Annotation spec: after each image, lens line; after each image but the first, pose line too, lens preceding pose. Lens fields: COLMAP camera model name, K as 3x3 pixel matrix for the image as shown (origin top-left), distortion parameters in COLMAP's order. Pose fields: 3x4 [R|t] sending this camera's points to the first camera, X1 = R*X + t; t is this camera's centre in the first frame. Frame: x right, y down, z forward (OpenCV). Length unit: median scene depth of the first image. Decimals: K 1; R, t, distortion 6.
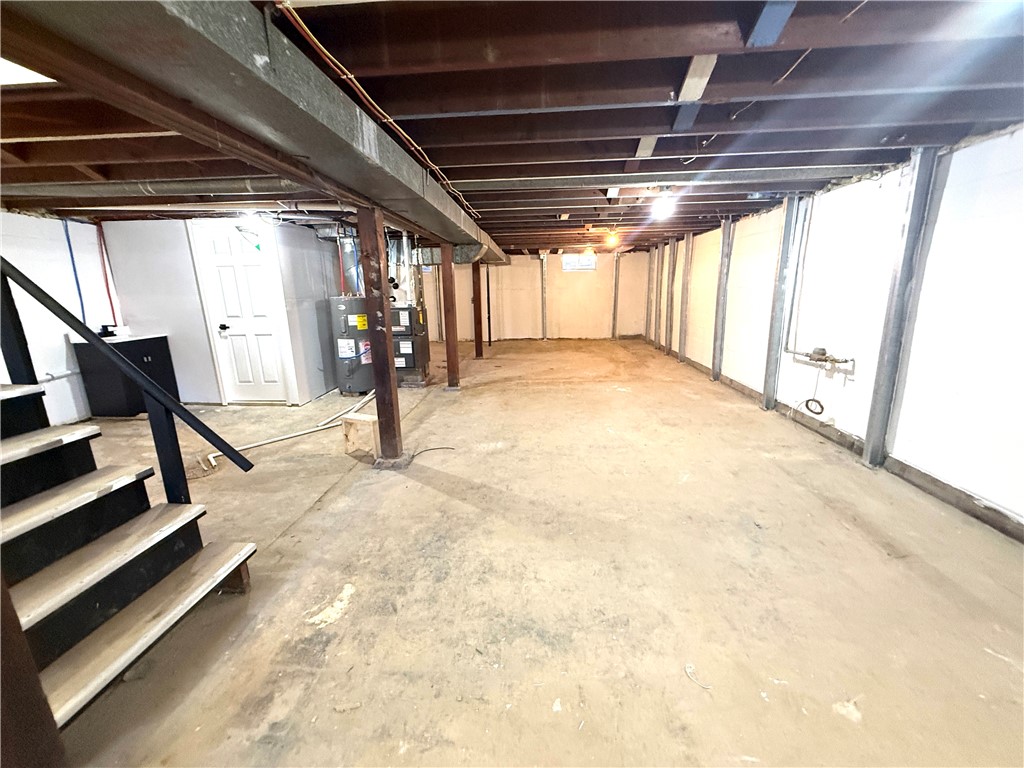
lens RADIAL K [[406.9, 0, 512.0], [0, 406.9, 384.0], [0, 0, 1]] dist [0.002038, -0.000680]
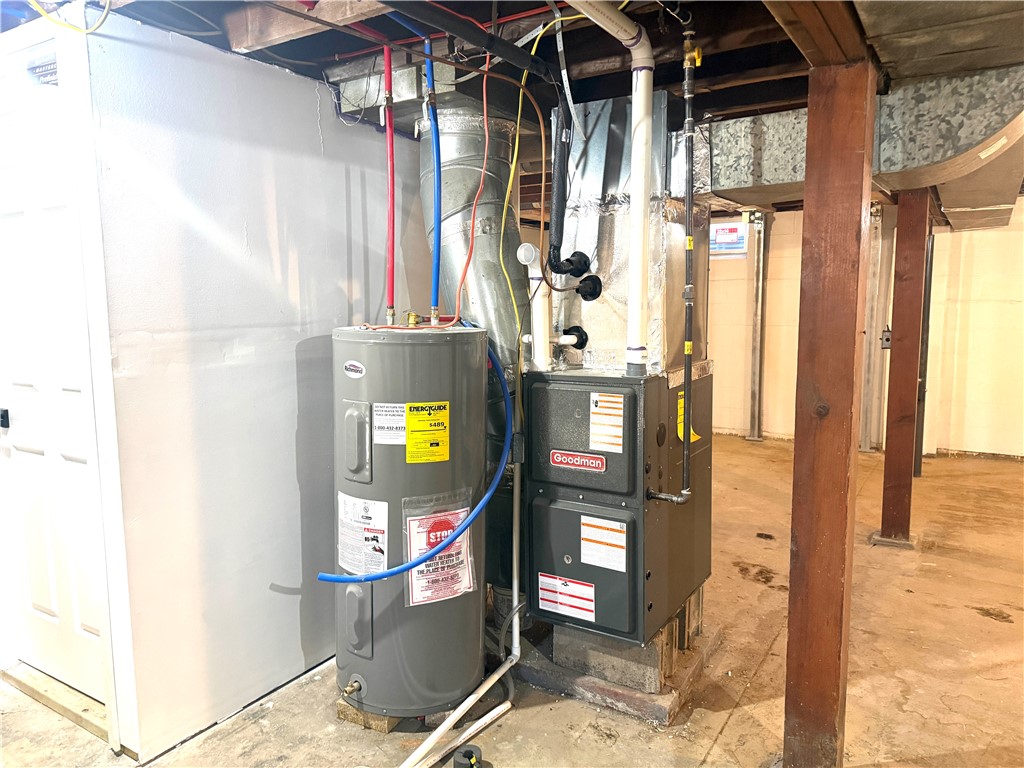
lens RADIAL K [[715.0, 0, 512.0], [0, 715.0, 384.0], [0, 0, 1]] dist [0.081492, 0.000269]
pose [[0.879670, 0.063308, -0.471352, -0.182411], [-0.116932, 0.989467, -0.085331, -0.215803], [0.460985, 0.130179, 0.877808, 0.931643]]
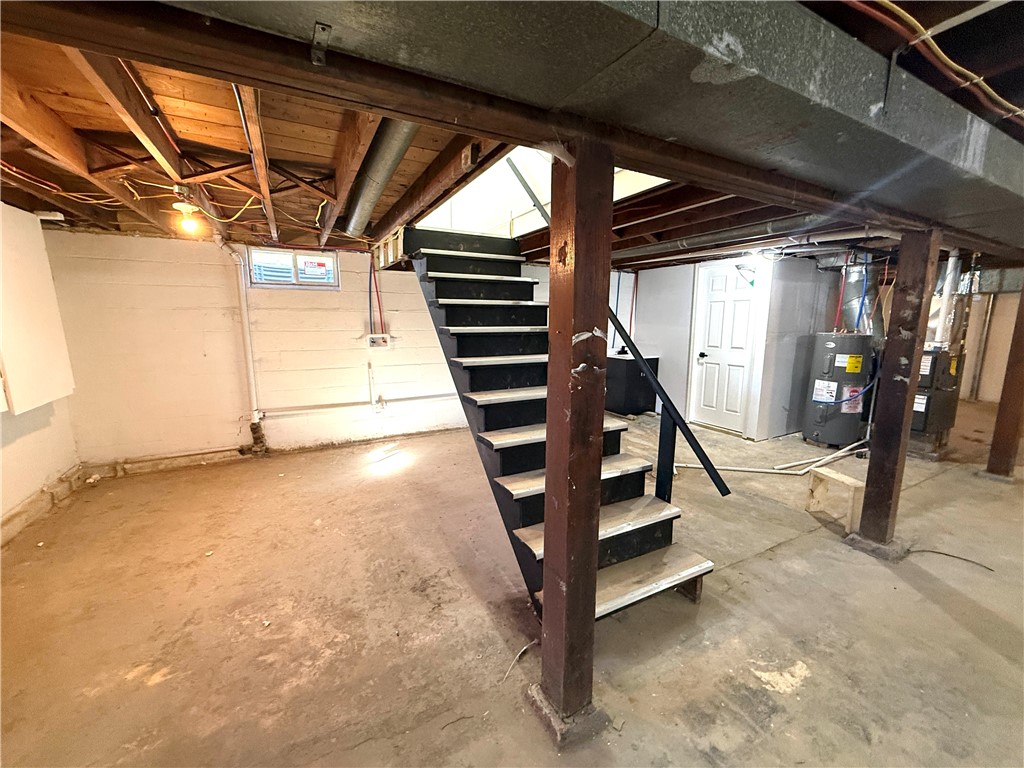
lens RADIAL K [[409.5, 0, 512.0], [0, 409.5, 384.0], [0, 0, 1]] dist [0.000486, 0.000163]
pose [[0.533391, 0.150807, -0.832317, -0.051593], [-0.208161, 0.977120, 0.043644, -0.002441], [0.819856, 0.149977, 0.552579, -0.052267]]
